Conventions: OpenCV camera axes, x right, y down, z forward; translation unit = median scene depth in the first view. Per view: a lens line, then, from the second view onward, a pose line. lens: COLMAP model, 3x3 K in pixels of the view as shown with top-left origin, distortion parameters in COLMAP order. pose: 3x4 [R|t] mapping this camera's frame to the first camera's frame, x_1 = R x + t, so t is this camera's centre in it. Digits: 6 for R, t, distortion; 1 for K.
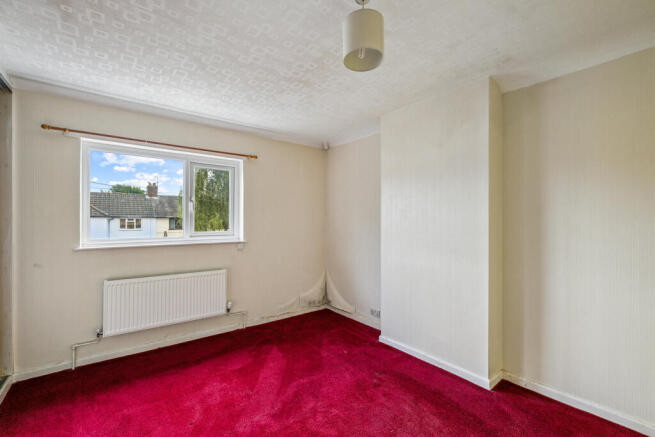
lens RADIAL K [[285.6, 0, 320.9], [0, 285.6, 219.2], [0, 0, 1]] dist [-0.003506, -0.000284]
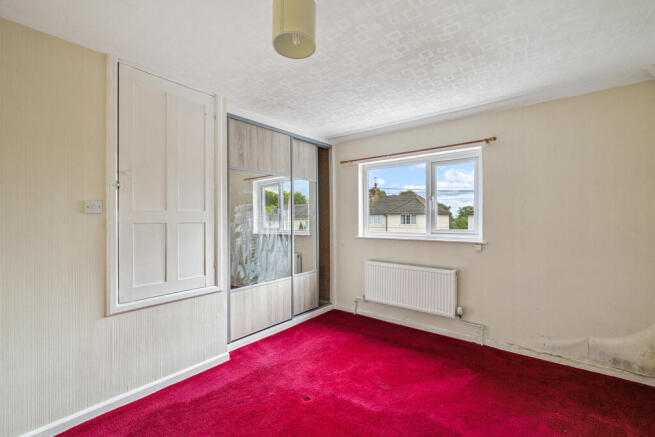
lens RADIAL K [[283.9, 0, 328.5], [0, 283.9, 219.5], [0, 0, 1]] dist [-0.000279, 0.000138]
pose [[0.245743, 0.003795, -0.969328, 0.518899], [0.011347, 0.999913, 0.006792, -0.001774], [0.969269, -0.012668, 0.245679, 0.422452]]
